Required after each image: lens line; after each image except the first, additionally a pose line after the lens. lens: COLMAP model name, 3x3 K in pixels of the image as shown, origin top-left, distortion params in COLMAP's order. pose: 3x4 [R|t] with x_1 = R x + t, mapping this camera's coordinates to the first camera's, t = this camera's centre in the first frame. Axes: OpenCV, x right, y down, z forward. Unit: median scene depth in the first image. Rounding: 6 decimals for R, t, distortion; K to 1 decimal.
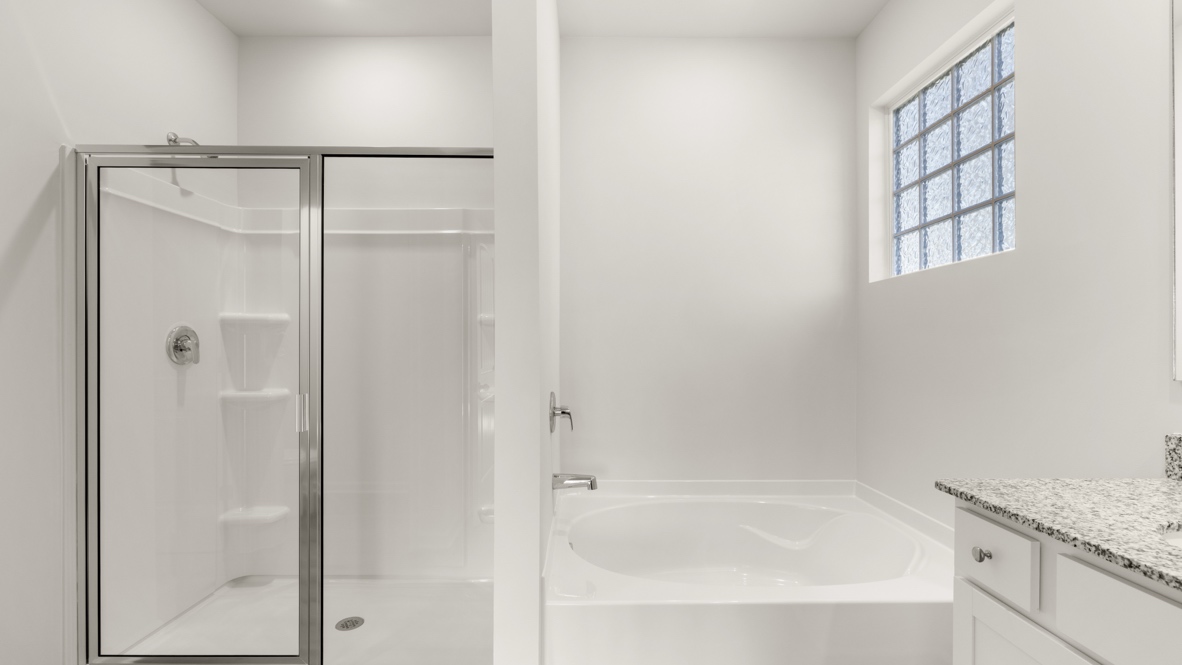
lens RADIAL K [[512.7, 0, 591.4], [0, 512.7, 339.9], [0, 0, 1]] dist [-0.001044, -0.001280]
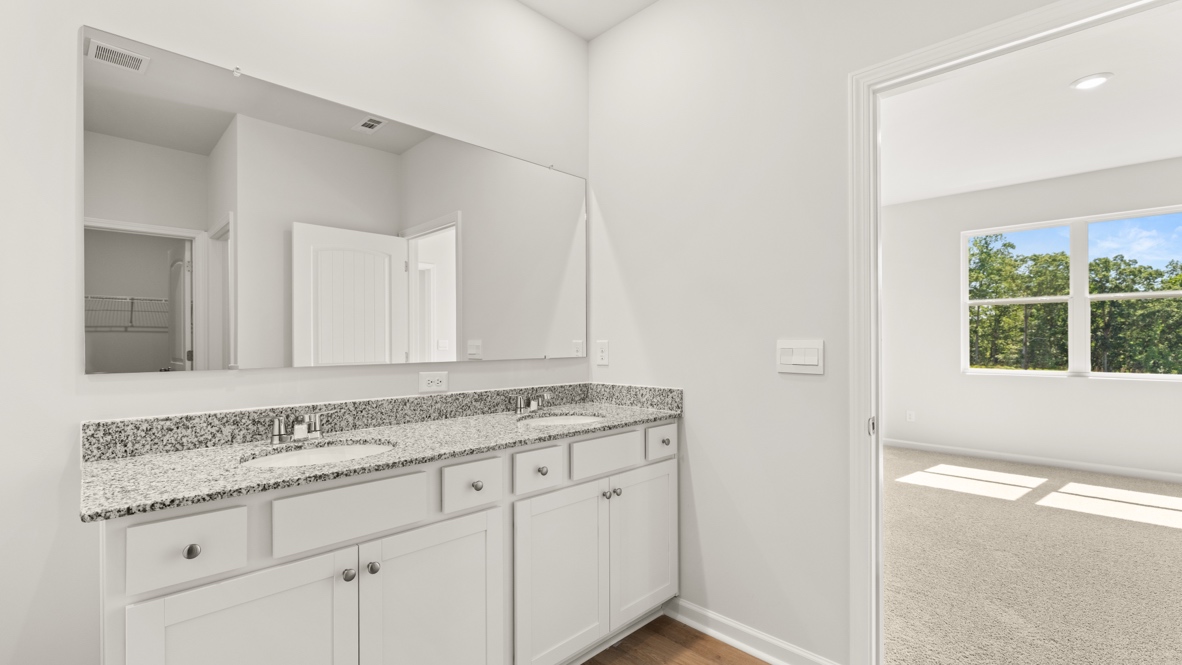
lens RADIAL K [[512.7, 0, 586.9], [0, 512.7, 340.5], [0, 0, 1]] dist [-0.001044, -0.001280]
pose [[-0.694911, 0.002260, 0.719092, -0.256230], [-0.003886, 0.999969, -0.006899, 0.004409], [-0.719085, -0.007589, -0.694880, 0.576169]]
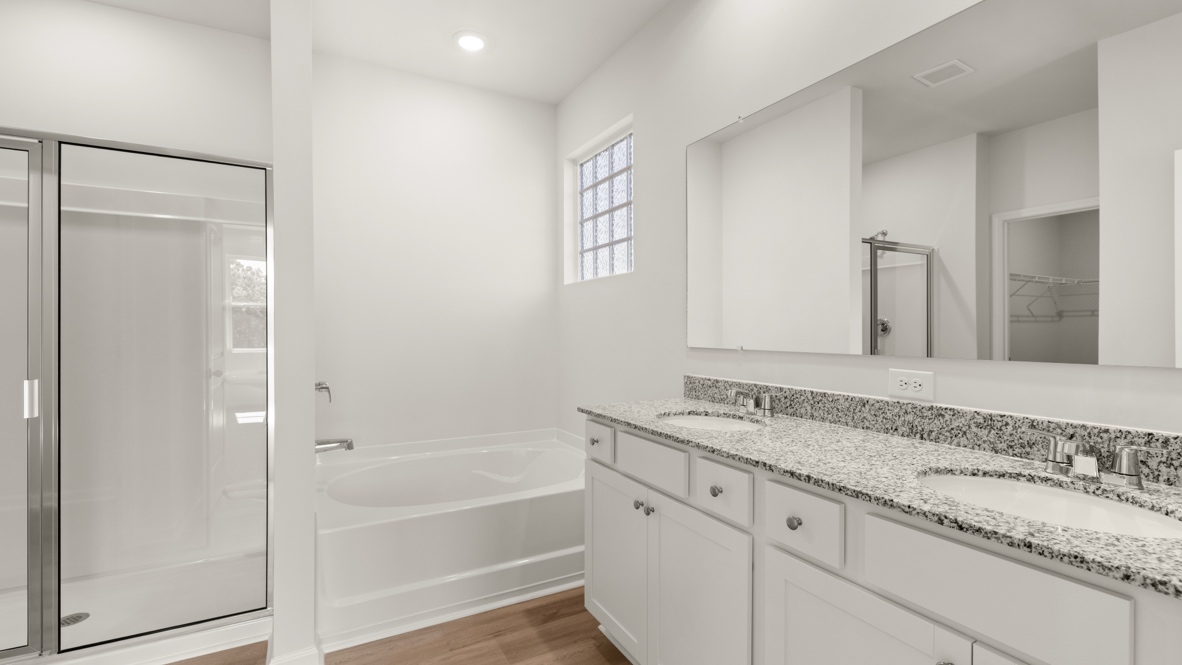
lens RADIAL K [[512.7, 0, 586.8], [0, 512.7, 331.1], [0, 0, 1]] dist [-0.001044, -0.001280]
pose [[0.884628, -0.003958, 0.466281, -0.065951], [-0.001825, 0.999927, 0.011950, -0.002586], [-0.466294, -0.011423, 0.884556, -0.322385]]
